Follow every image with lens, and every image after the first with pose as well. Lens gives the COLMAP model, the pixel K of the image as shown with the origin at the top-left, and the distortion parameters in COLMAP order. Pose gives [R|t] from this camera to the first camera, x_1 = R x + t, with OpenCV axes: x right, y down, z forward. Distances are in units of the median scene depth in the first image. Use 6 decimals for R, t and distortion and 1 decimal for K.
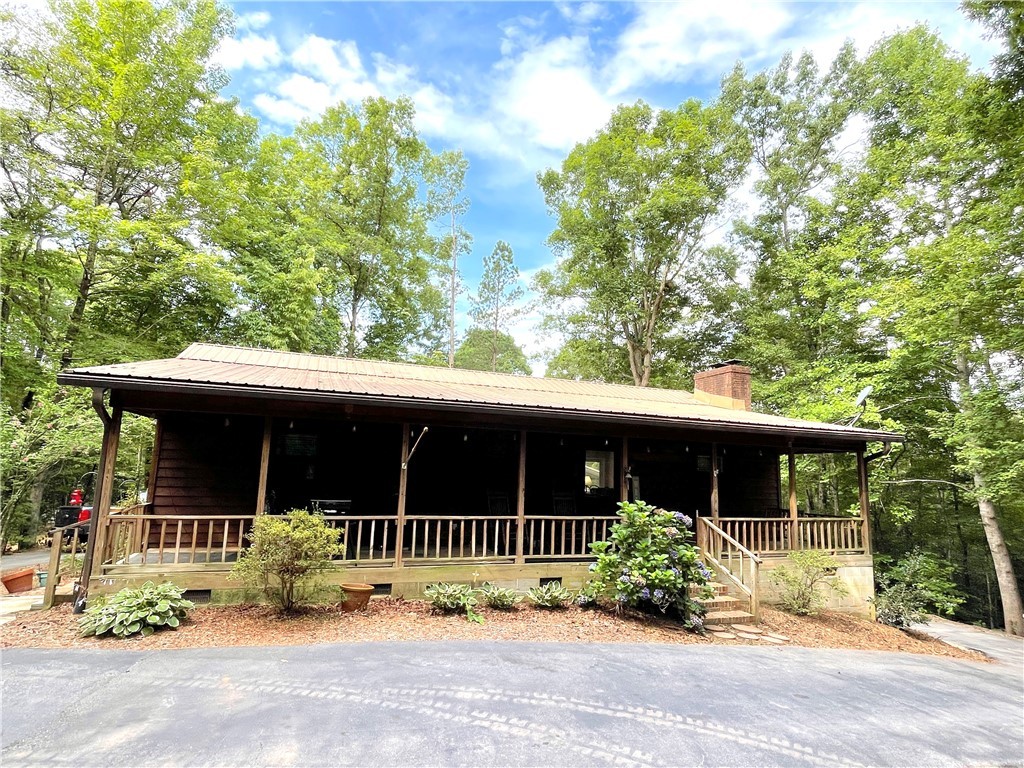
lens RADIAL K [[542.4, 0, 507.7], [0, 542.4, 388.6], [0, 0, 1]] dist [-0.003514, 0.003834]
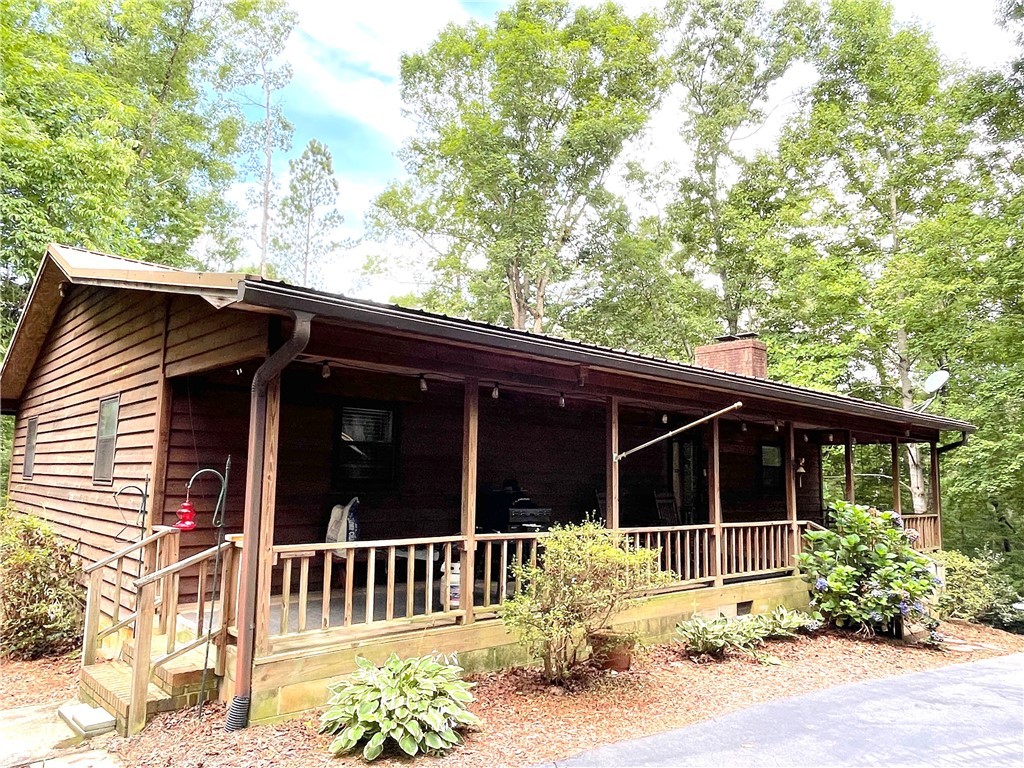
lens RADIAL K [[734.2, 0, 511.2], [0, 734.2, 382.4], [0, 0, 1]] dist [-0.004301, 0.009394]
pose [[0.922987, 0.035585, 0.383182, -0.629313], [-0.045800, 0.998796, 0.017565, 0.035756], [-0.382096, -0.033762, 0.923506, 0.180830]]
